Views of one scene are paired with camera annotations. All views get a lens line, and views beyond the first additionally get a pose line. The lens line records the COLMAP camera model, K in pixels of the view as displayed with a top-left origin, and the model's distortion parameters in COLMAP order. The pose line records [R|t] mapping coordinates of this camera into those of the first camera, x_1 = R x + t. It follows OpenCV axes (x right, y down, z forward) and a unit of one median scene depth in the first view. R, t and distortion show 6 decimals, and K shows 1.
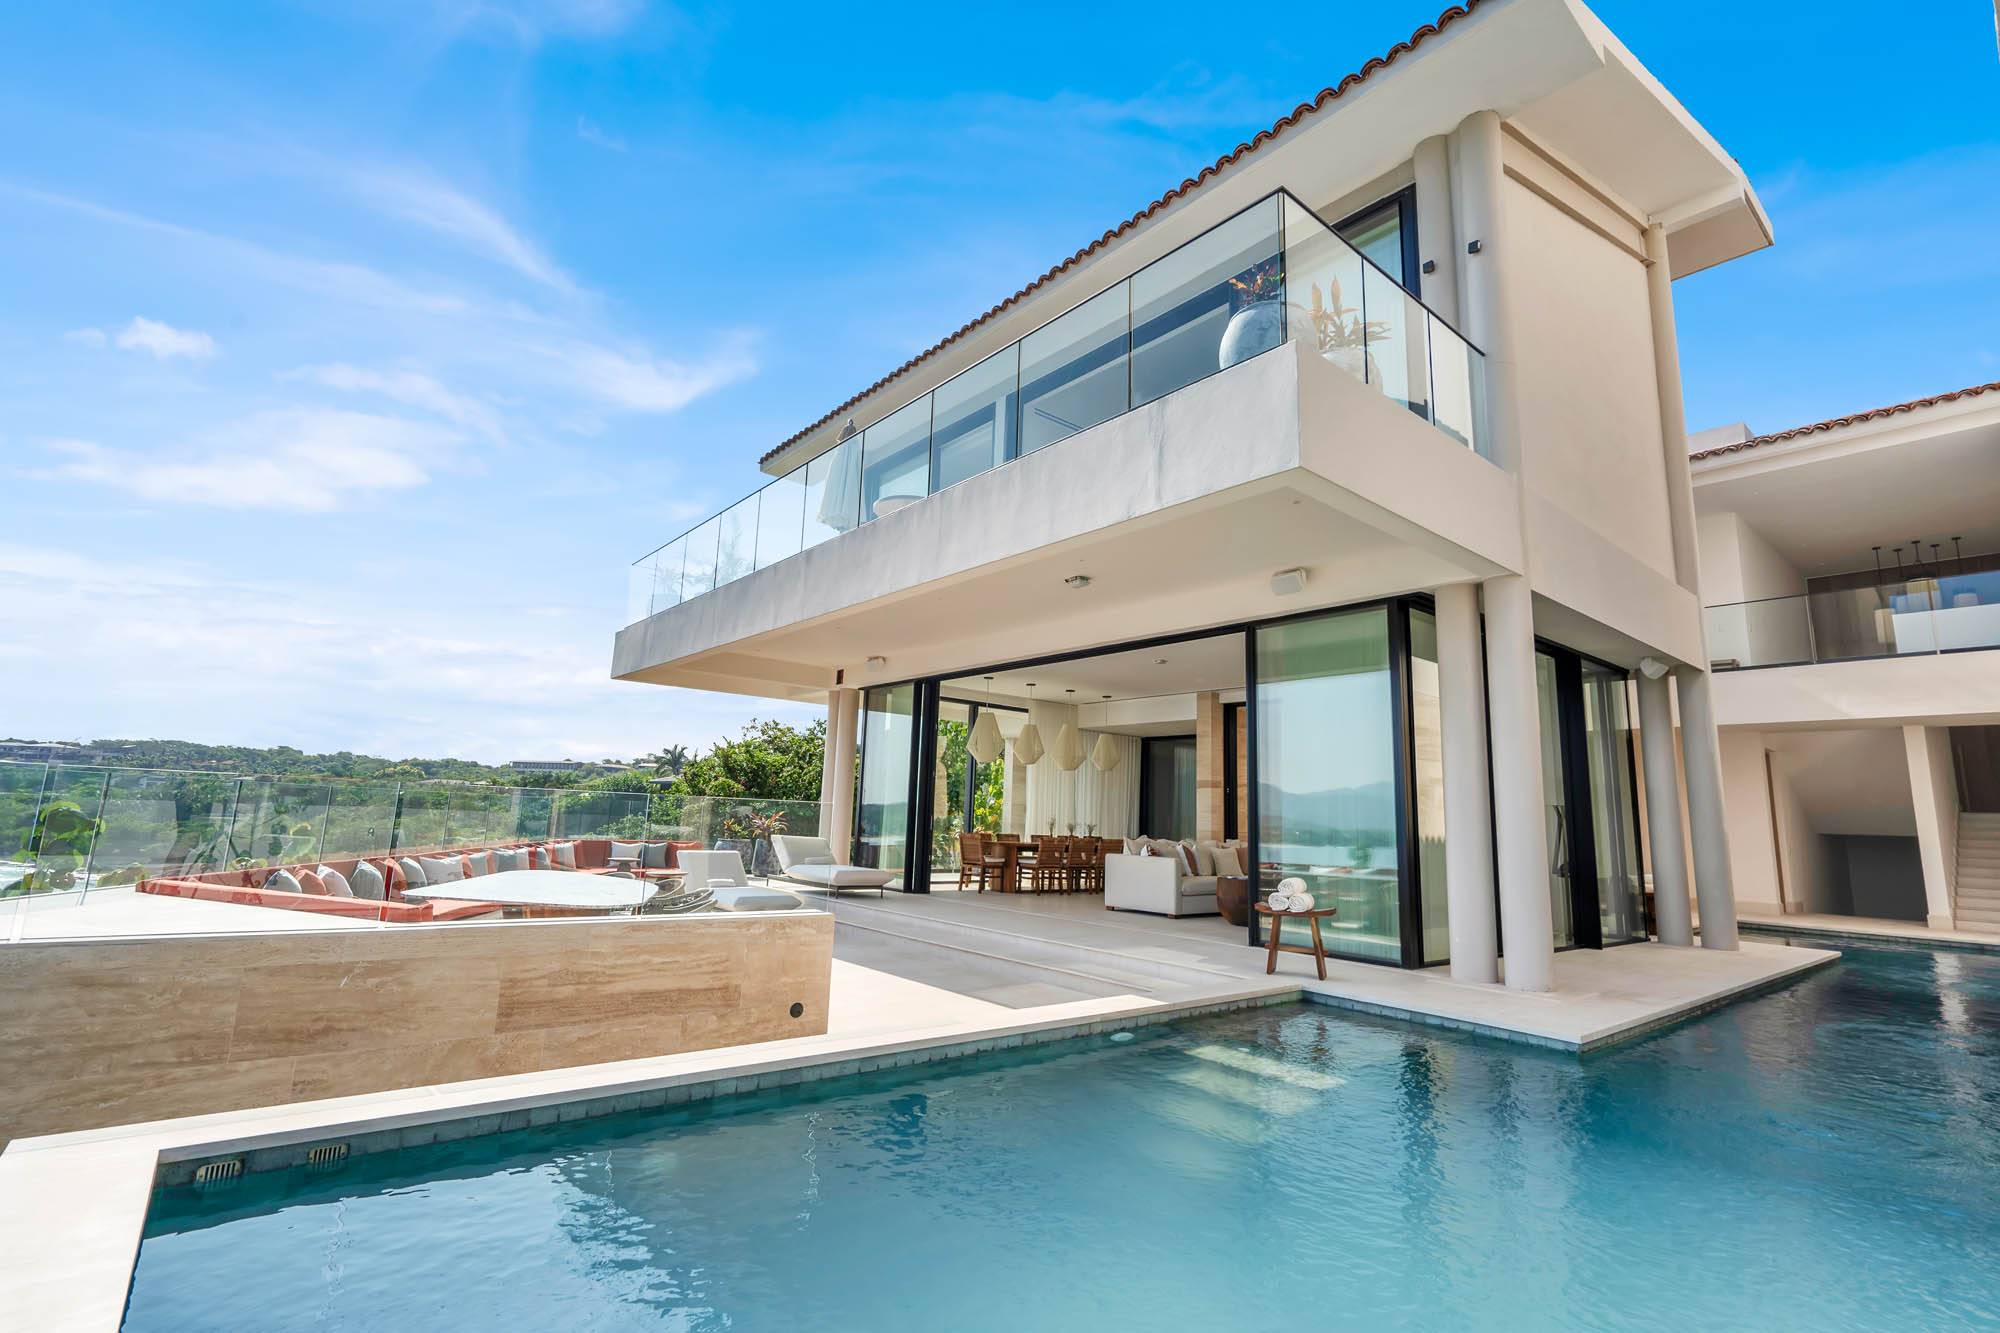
lens RADIAL K [[906.7, 0, 995.6], [0, 906.7, 657.2], [0, 0, 1]] dist [0.008242, -0.001083]
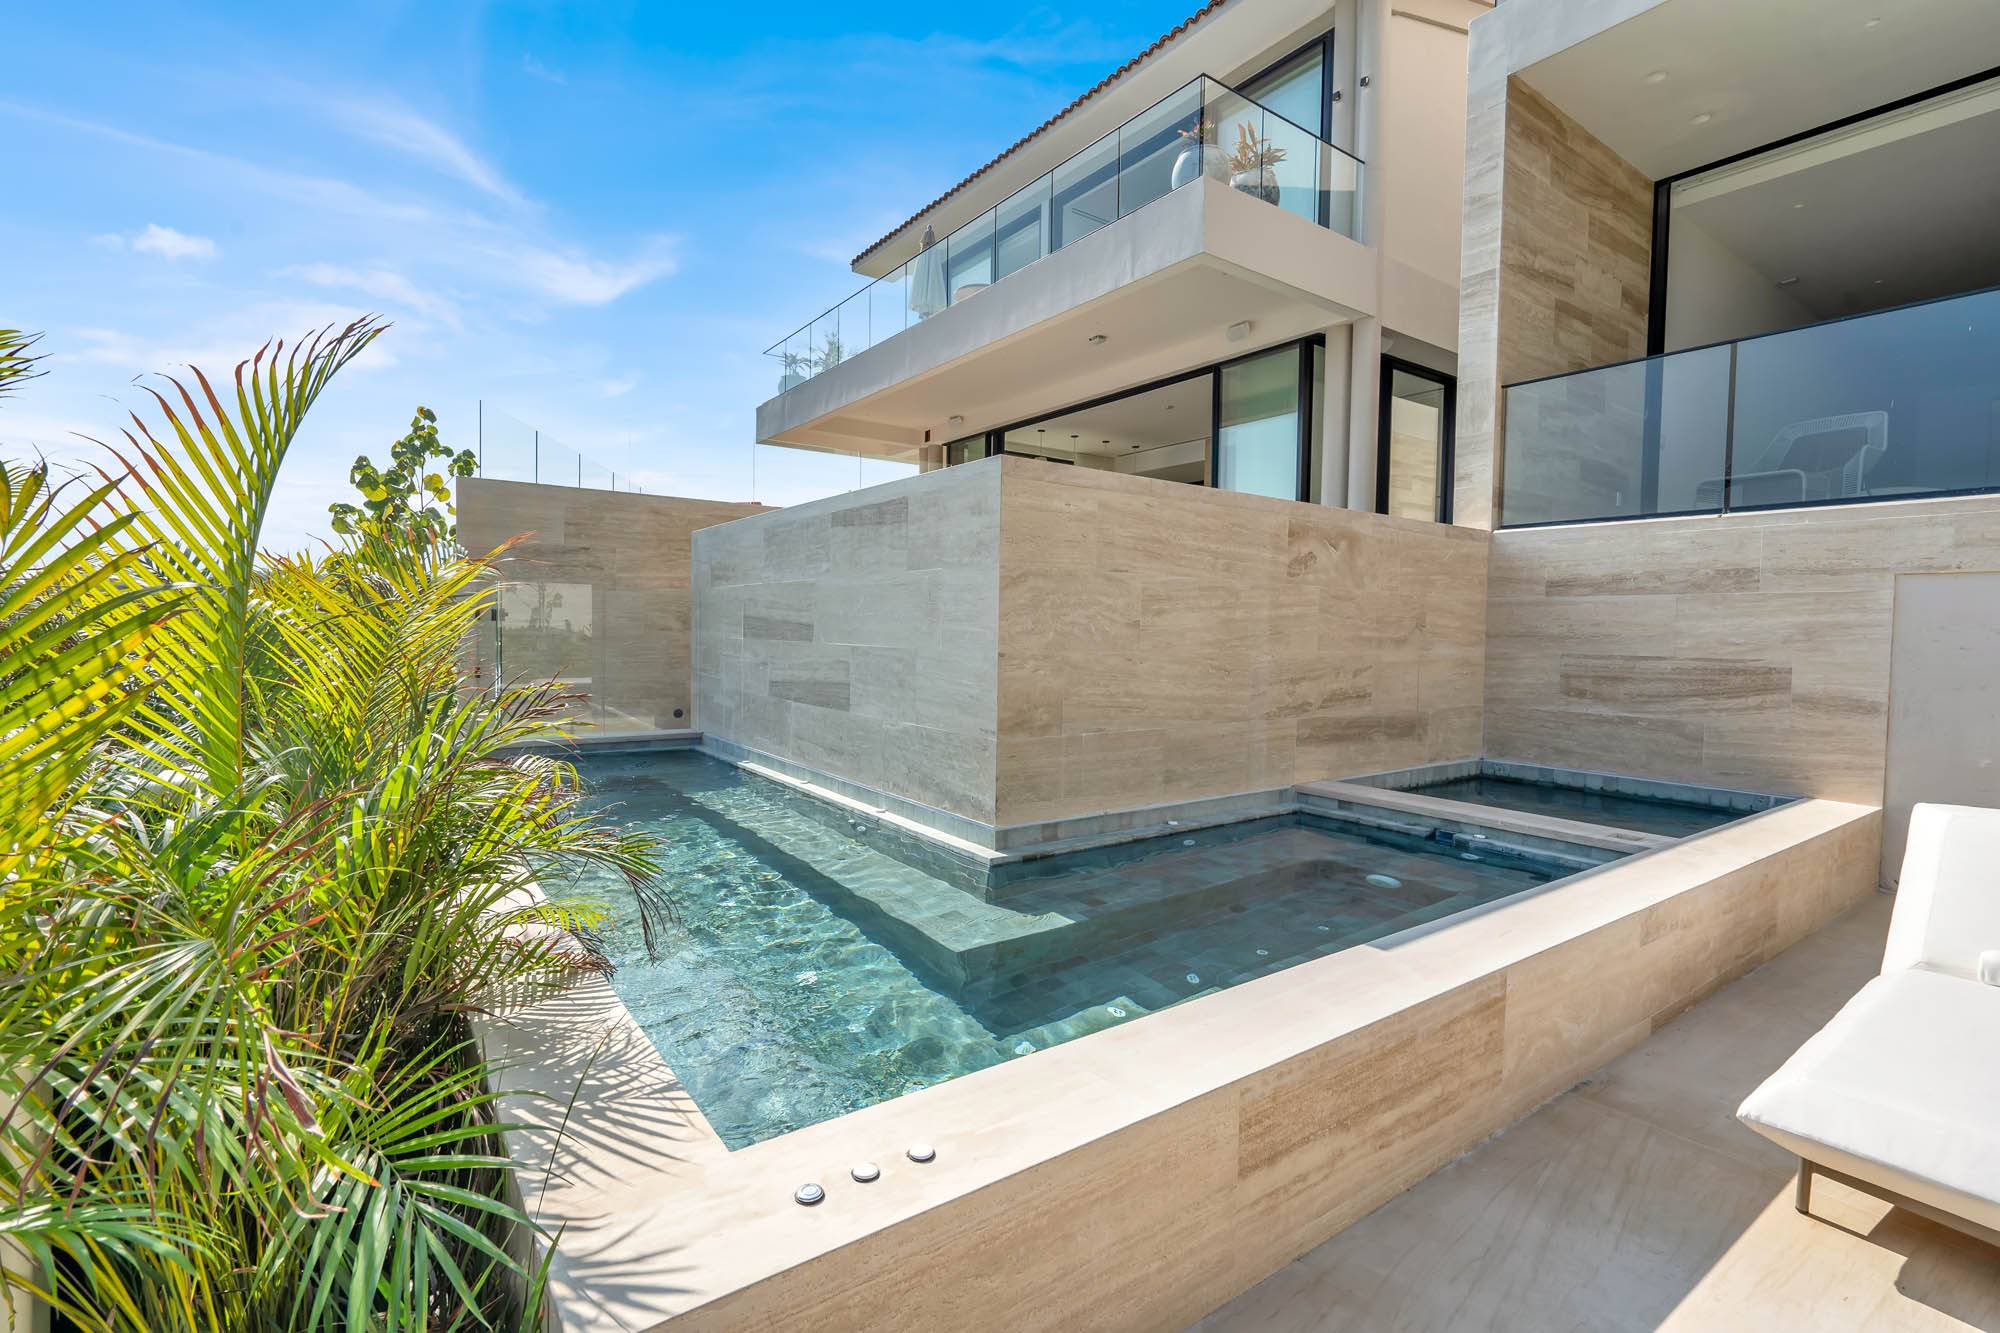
lens RADIAL K [[906.7, 0, 1001.8], [0, 906.7, 656.8], [0, 0, 1]] dist [0.008242, -0.001083]
pose [[0.997729, -0.020481, -0.064173, 0.016304], [0.033319, 0.978005, 0.205903, 0.092006], [0.058544, -0.207573, 0.976466, -0.456890]]
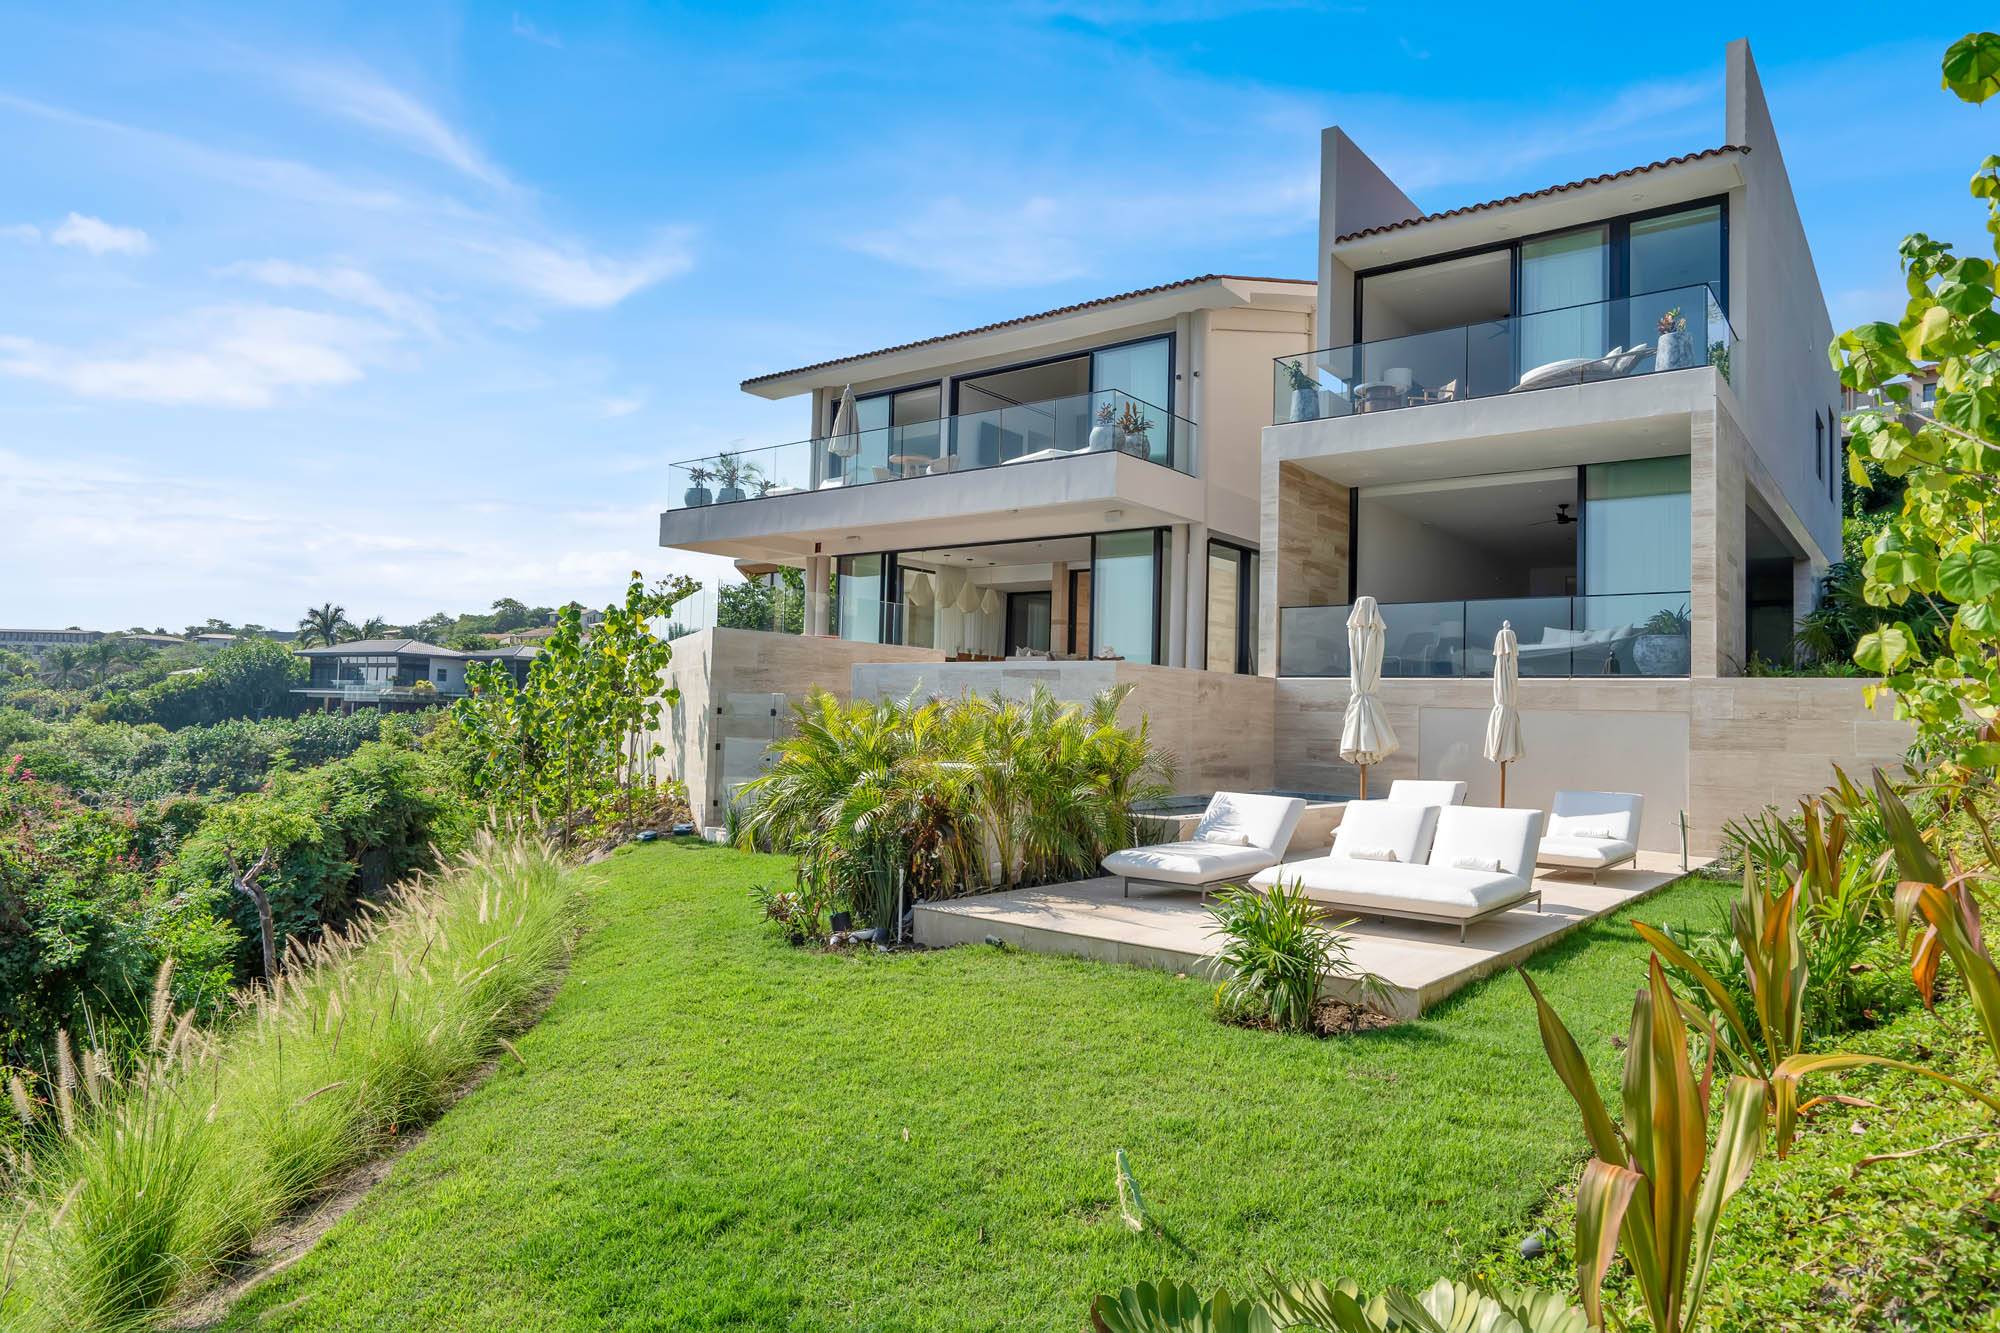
lens RADIAL K [[1229.2, 0, 995.9], [0, 1229.2, 662.5], [0, 0, 1]] dist [0.006279, 0.001167]
pose [[0.976613, -0.000085, 0.215007, -0.441024], [-0.029154, 0.990712, 0.132818, -0.092235], [-0.213021, -0.135980, 0.967539, -1.391702]]
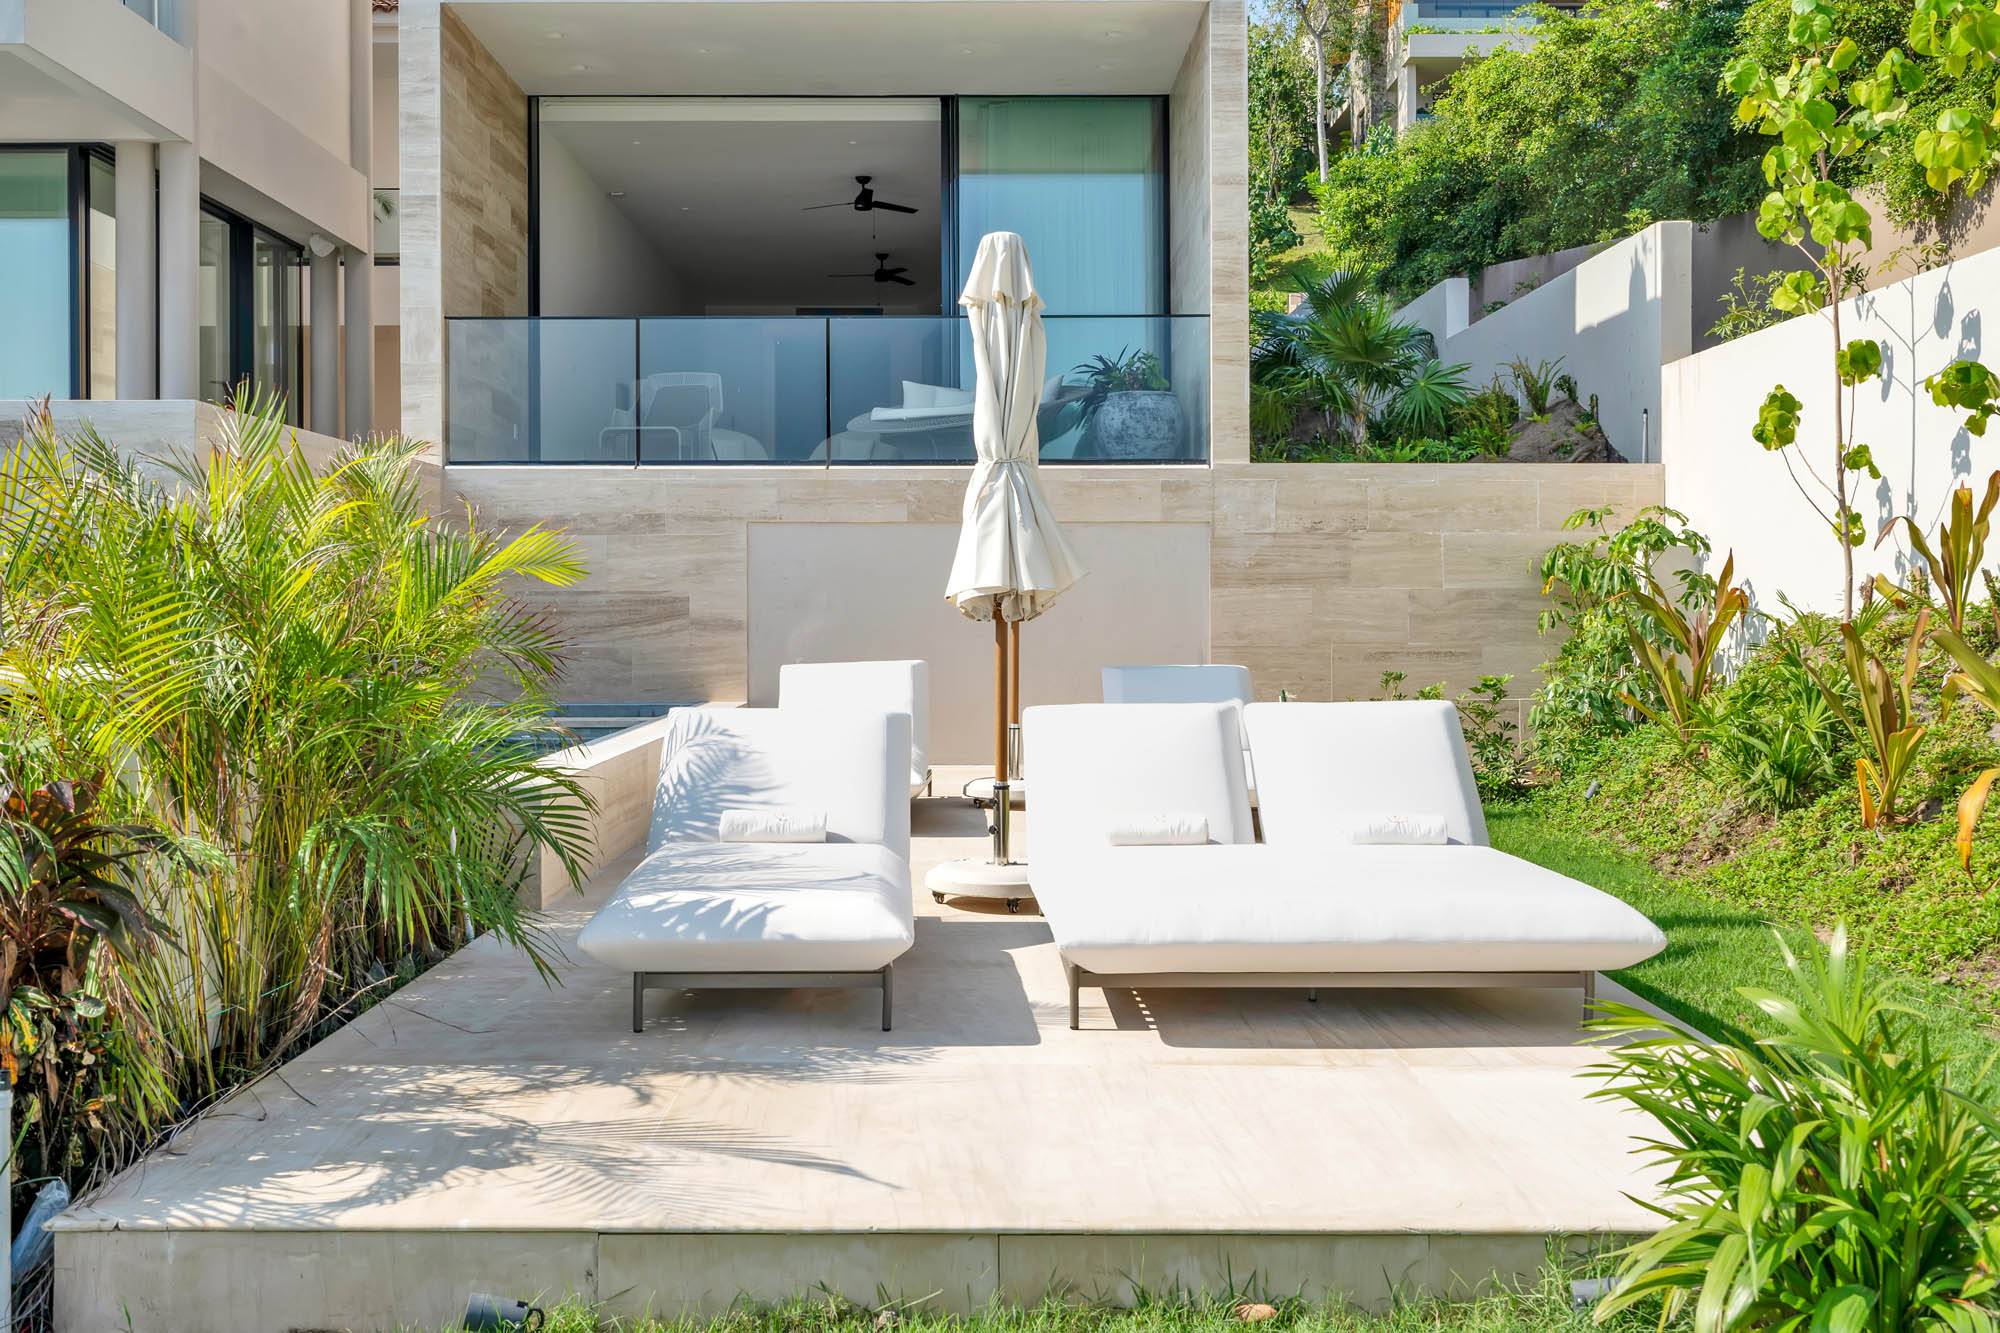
lens RADIAL K [[1961.9, 0, 994.6], [0, 1961.9, 647.4], [0, 0, 1]] dist [-0.024107, 0.000000]
pose [[0.629633, -0.057687, 0.774748, -0.472019], [-0.110523, 0.980445, 0.162825, 0.012595], [-0.768991, -0.188148, 0.610944, -0.908260]]
